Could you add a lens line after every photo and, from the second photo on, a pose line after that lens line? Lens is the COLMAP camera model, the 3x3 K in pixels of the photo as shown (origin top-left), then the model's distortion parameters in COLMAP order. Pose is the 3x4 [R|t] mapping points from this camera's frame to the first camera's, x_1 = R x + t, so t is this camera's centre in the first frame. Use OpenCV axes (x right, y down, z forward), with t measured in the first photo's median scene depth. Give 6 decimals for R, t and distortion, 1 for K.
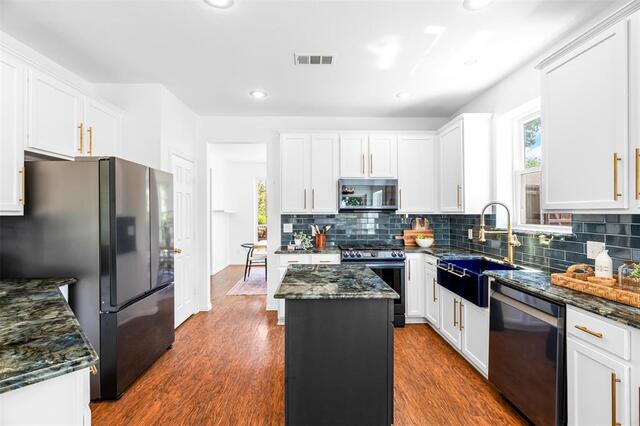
lens RADIAL K [[287.0, 0, 317.4], [0, 287.0, 211.2], [0, 0, 1]] dist [-0.013203, -0.000426]
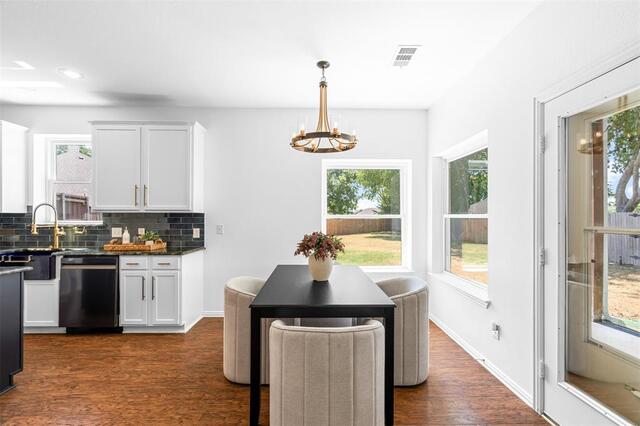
lens RADIAL K [[287.0, 0, 318.3], [0, 287.0, 214.0], [0, 0, 1]] dist [-0.013203, -0.000426]
pose [[-0.010968, 0.010368, 0.999886, -0.801299], [-0.006959, 0.999921, -0.010445, 0.024620], [-0.999916, -0.007072, -0.010895, -0.275427]]
